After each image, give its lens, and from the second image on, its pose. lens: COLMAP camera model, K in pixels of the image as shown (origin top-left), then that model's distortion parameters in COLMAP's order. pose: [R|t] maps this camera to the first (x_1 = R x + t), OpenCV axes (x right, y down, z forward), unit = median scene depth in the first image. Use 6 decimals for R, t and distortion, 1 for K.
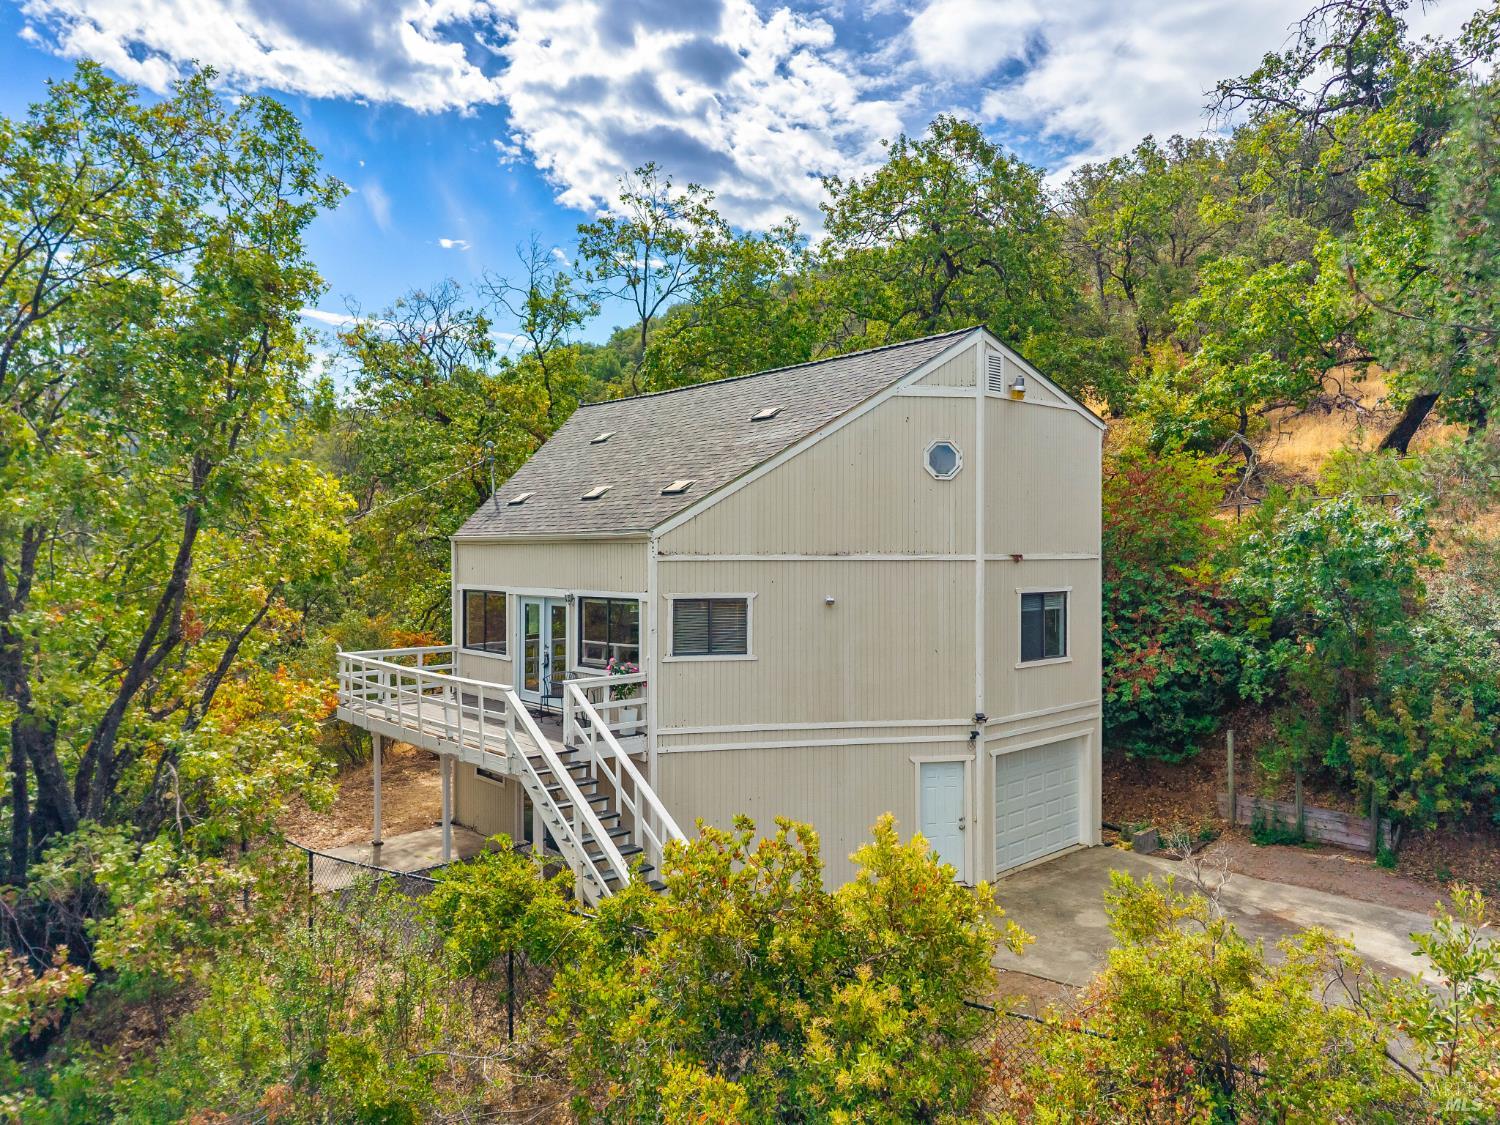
lens RADIAL K [[1031.7, 0, 748.4], [0, 1031.7, 528.5], [0, 0, 1]] dist [0.034434, -0.020528]
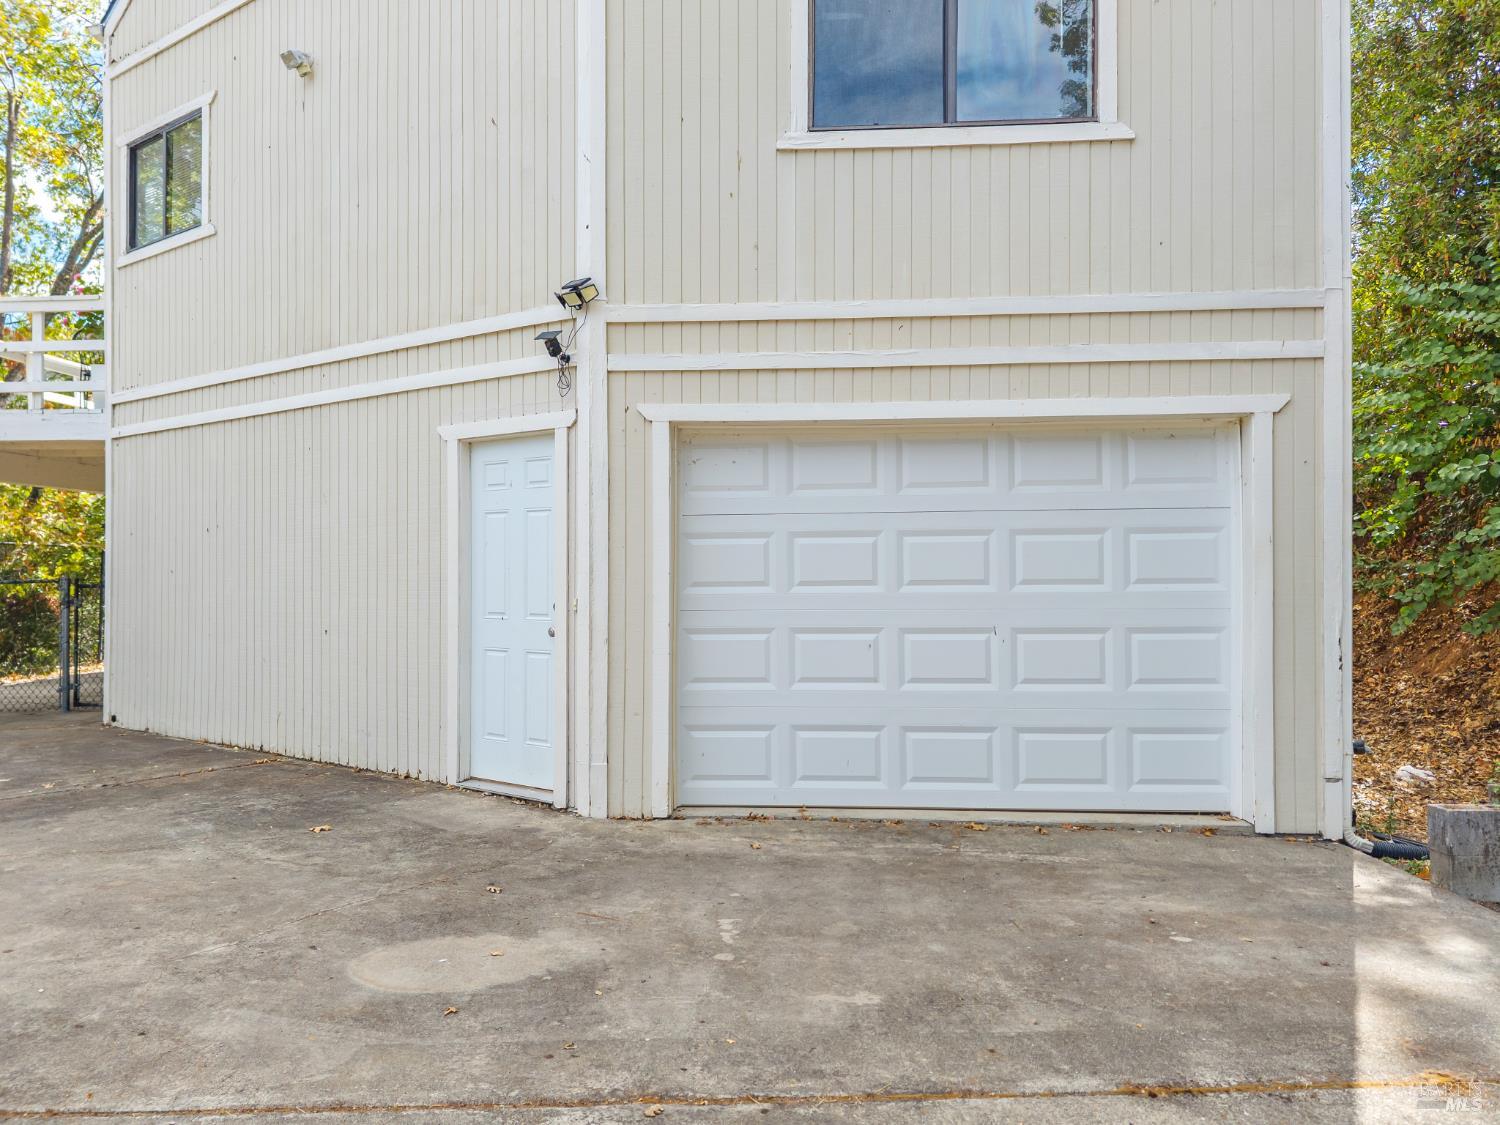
lens RADIAL K [[1016.4, 0, 750.0], [0, 1016.4, 562.5], [0, 0, 1]] dist [0.039098, -0.039448]
pose [[0.696276, -0.004872, -0.717757, 0.488941], [0.012644, 0.999905, 0.005479, 0.266174], [0.717662, -0.012890, 0.696272, 0.818435]]
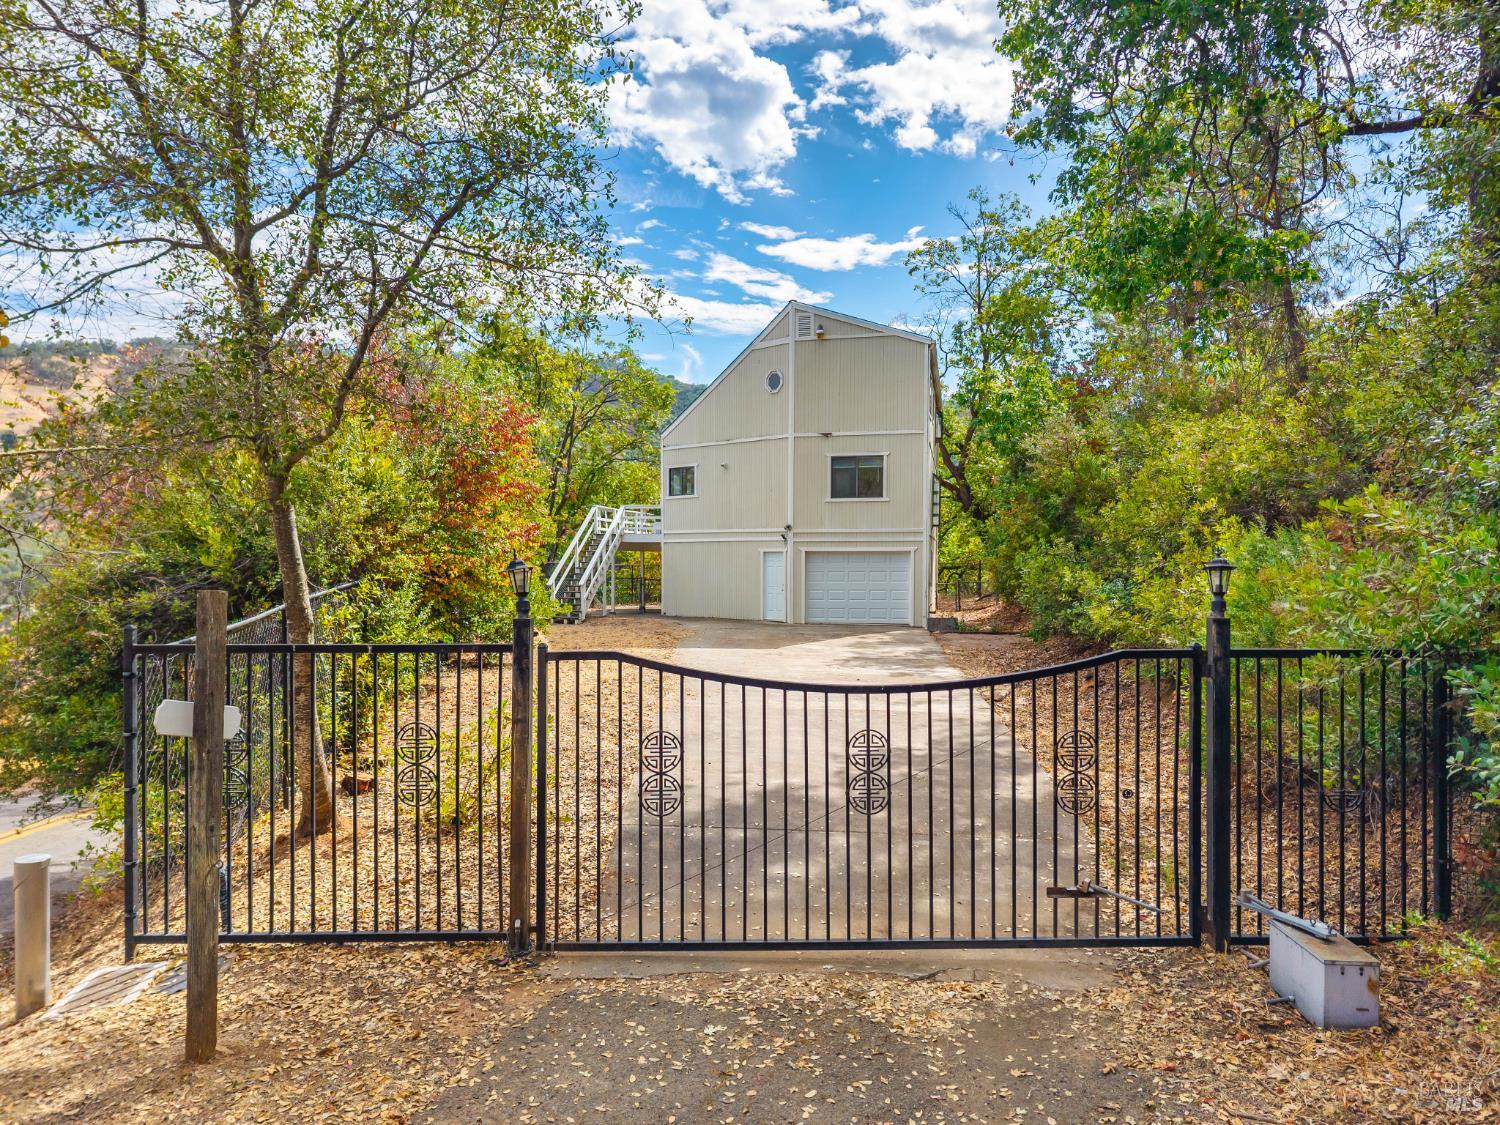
lens RADIAL K [[1016.4, 0, 750.0], [0, 1016.4, 562.5], [0, 0, 1]] dist [0.039098, -0.039448]
pose [[0.585992, 0.000987, -0.810316, 1.575699], [0.011723, 0.999884, 0.009696, 0.225073], [0.810232, -0.015181, 0.585913, -0.055561]]
